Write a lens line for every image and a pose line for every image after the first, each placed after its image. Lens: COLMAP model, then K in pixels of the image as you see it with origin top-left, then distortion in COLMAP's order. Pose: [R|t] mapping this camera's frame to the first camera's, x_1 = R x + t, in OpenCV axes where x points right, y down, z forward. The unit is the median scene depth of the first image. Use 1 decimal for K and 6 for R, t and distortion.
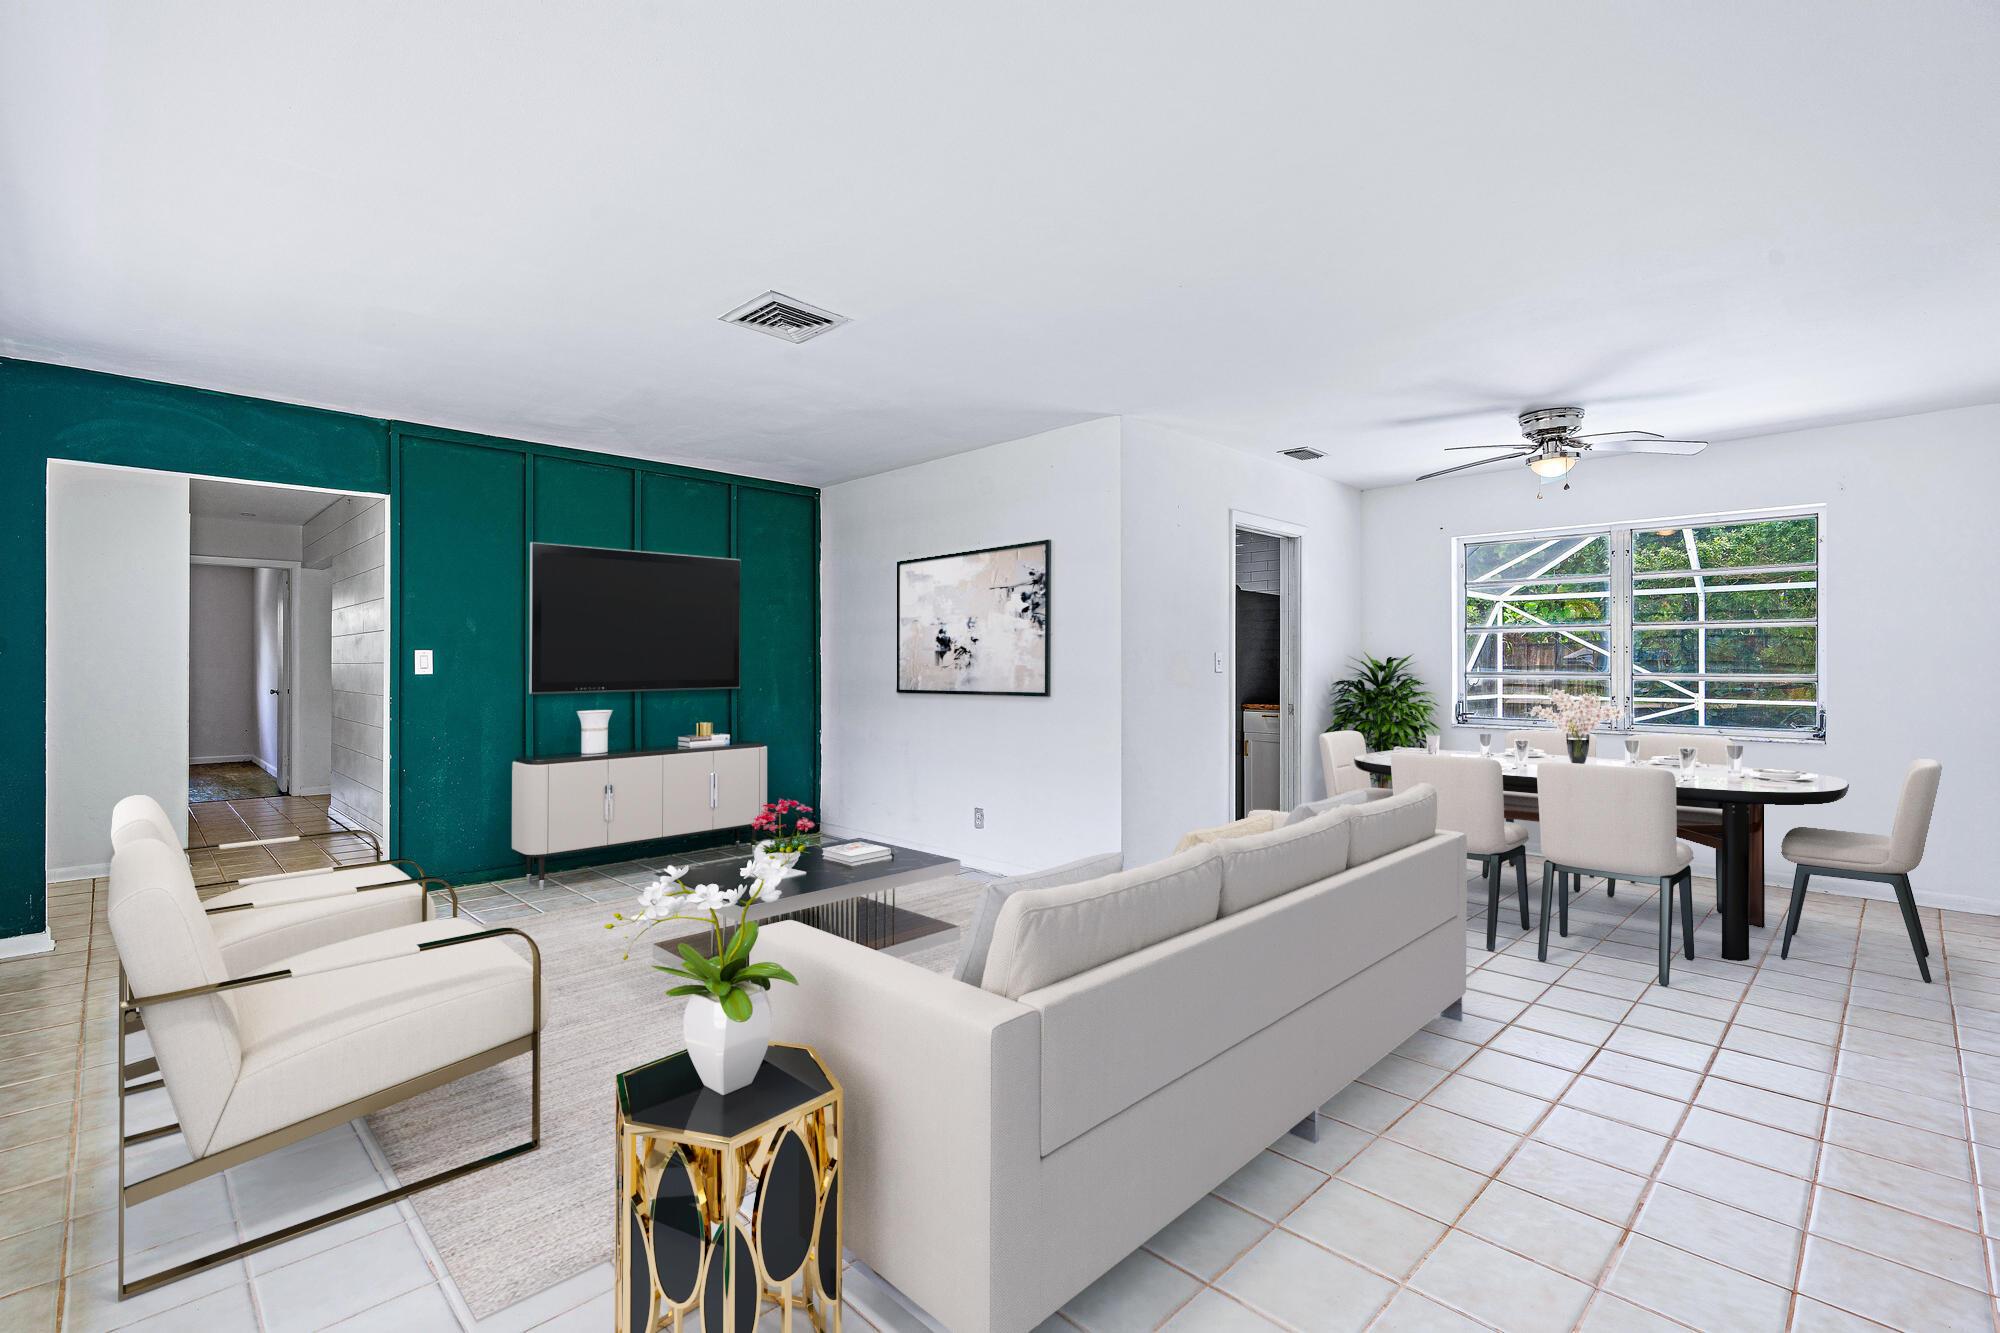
lens RADIAL K [[901.6, 0, 998.3], [0, 901.6, 668.4], [0, 0, 1]] dist [0.002855, -0.000828]
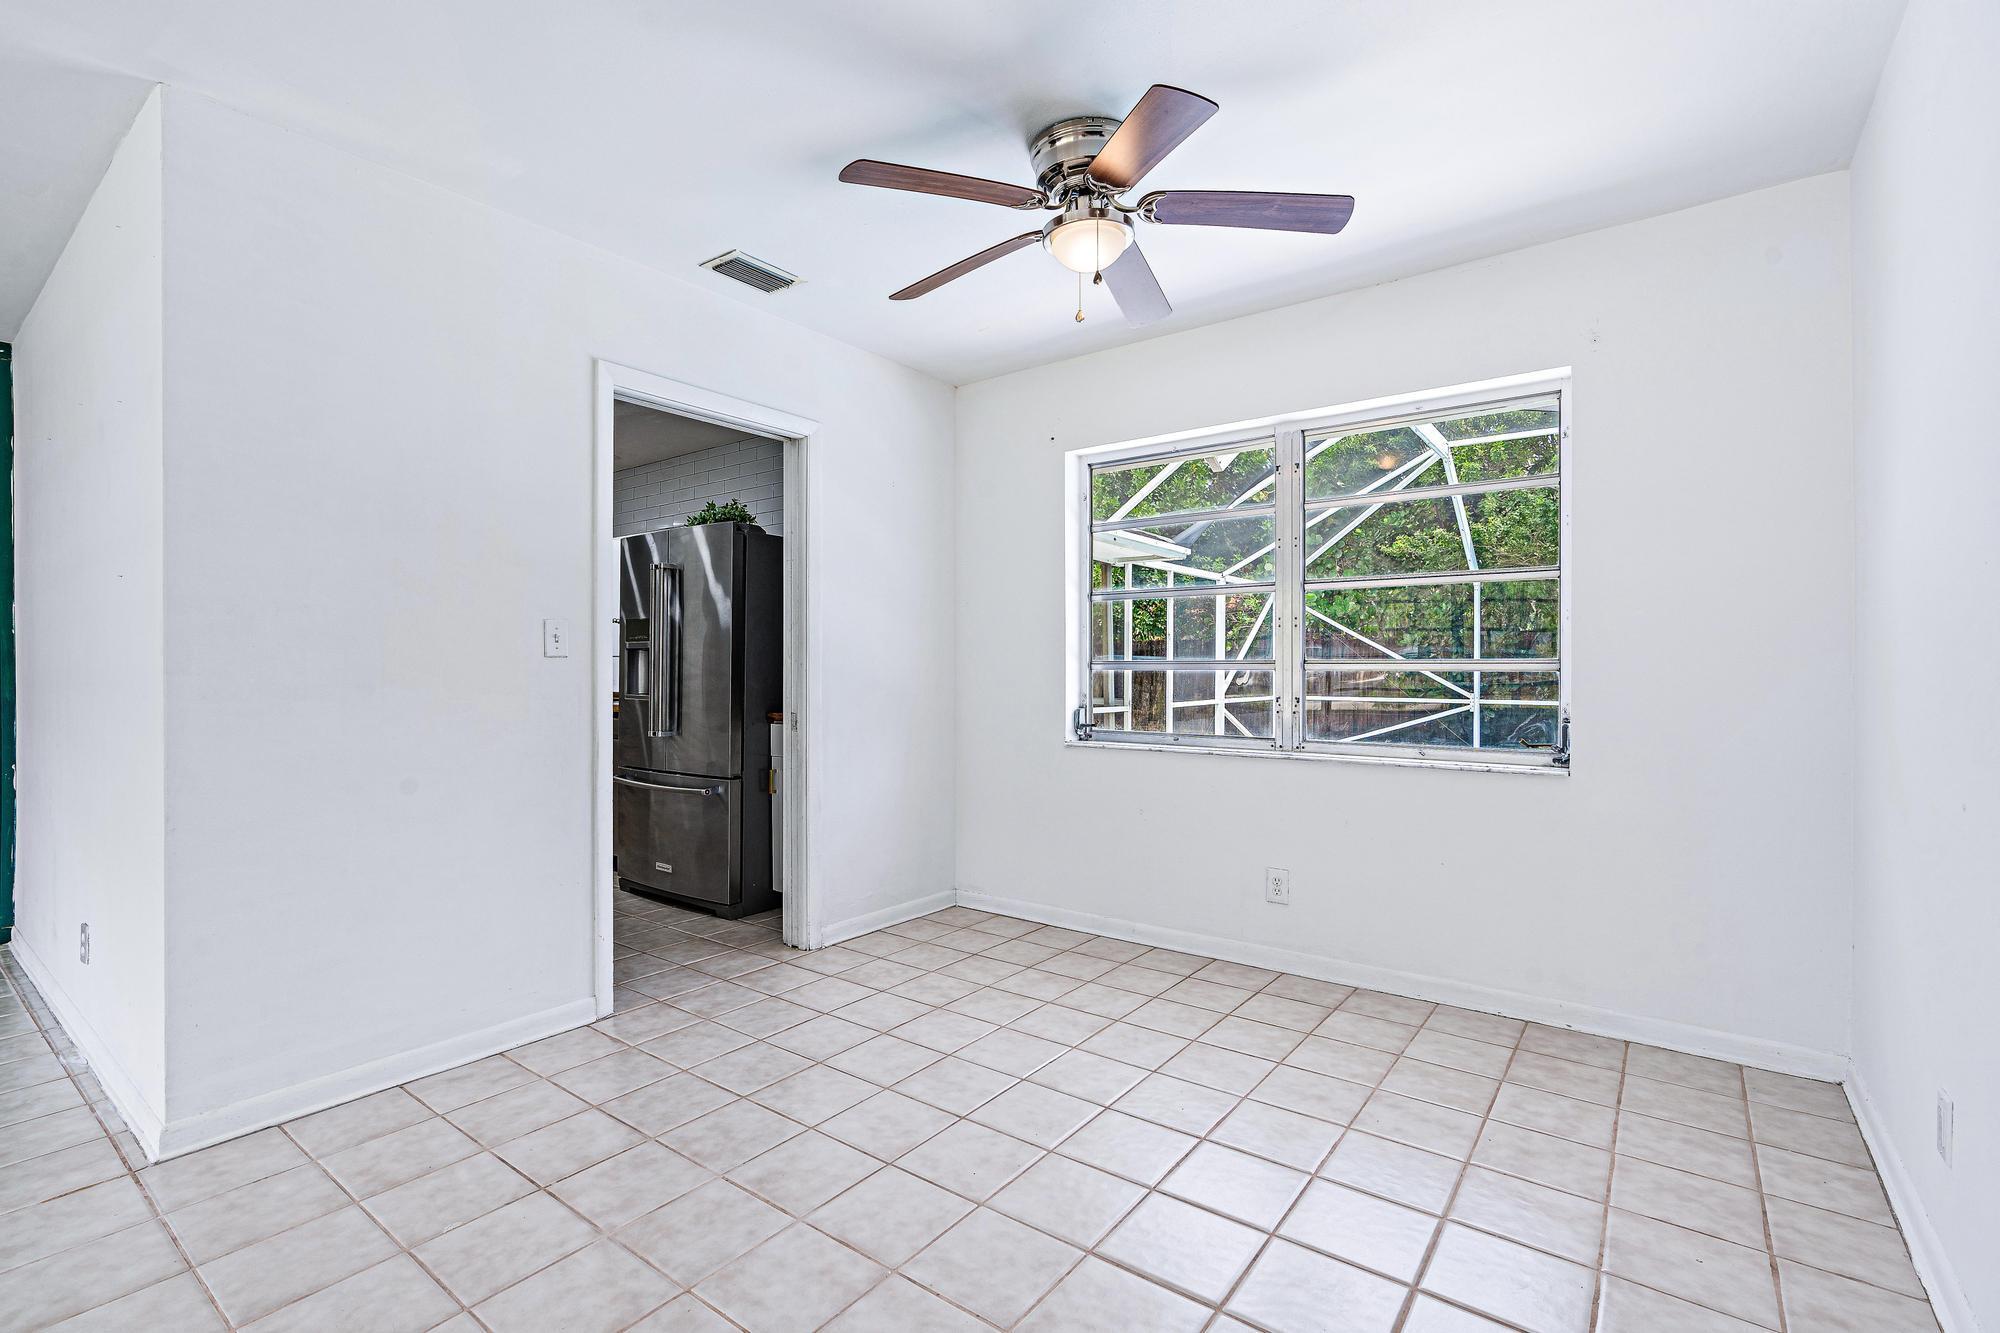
lens RADIAL K [[901.6, 0, 999.7], [0, 901.6, 664.4], [0, 0, 1]] dist [0.002855, -0.000828]
pose [[0.989410, -0.000532, 0.145149, 0.361229], [0.001723, 0.999966, -0.008081, 0.011819], [-0.145140, 0.008246, 0.989377, 0.368319]]
